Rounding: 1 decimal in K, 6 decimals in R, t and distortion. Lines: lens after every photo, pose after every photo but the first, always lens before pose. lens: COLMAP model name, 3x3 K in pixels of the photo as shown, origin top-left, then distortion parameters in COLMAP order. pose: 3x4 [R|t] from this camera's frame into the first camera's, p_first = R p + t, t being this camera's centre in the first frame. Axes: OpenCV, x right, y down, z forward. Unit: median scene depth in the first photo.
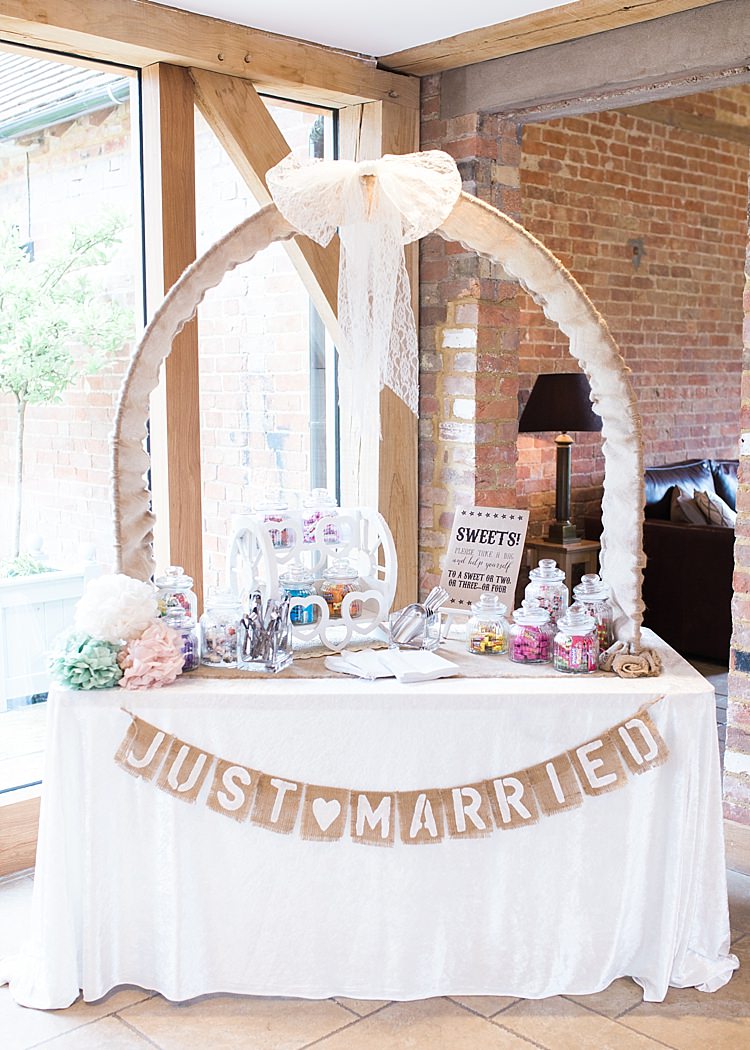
lens RADIAL K [[1169.8, 0, 375.0], [0, 1169.8, 525.0], [0, 0, 1]] dist [-0.000601, 0.000089]
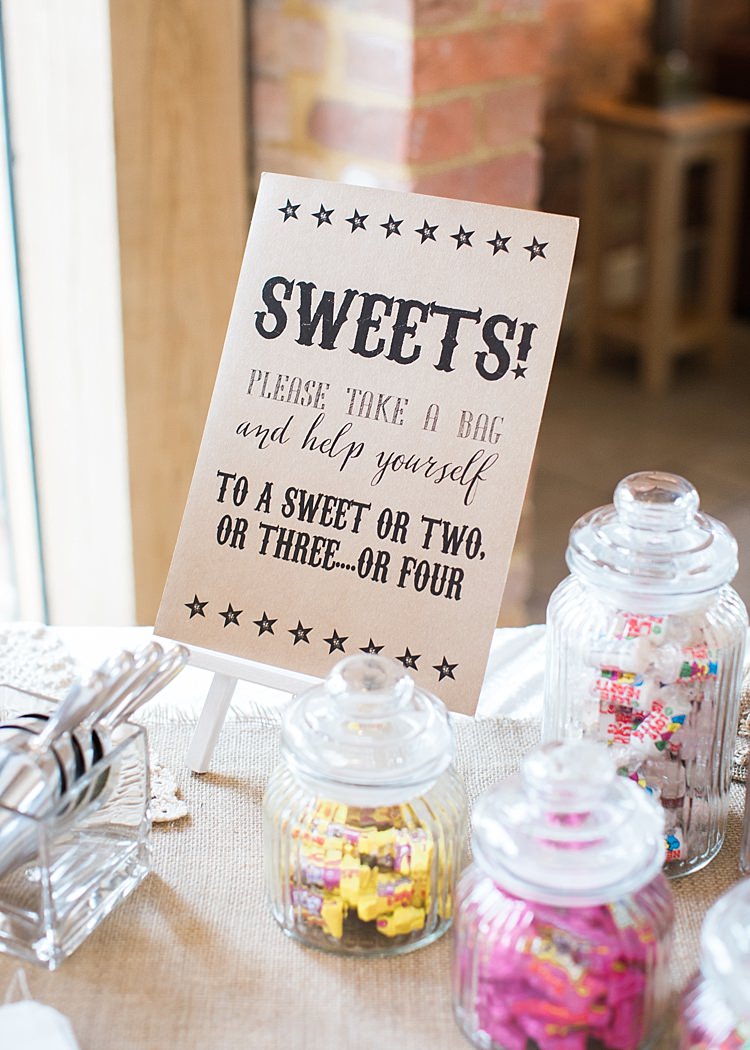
lens RADIAL K [[1736.3, 0, 375.0], [0, 1736.3, 525.0], [0, 0, 1]] dist [-0.046700, -0.065860]
pose [[0.999901, -0.003649, 0.013617, 0.089670], [-0.000495, 0.956223, 0.292639, -0.051018], [-0.014088, -0.292617, 0.956126, 0.678925]]
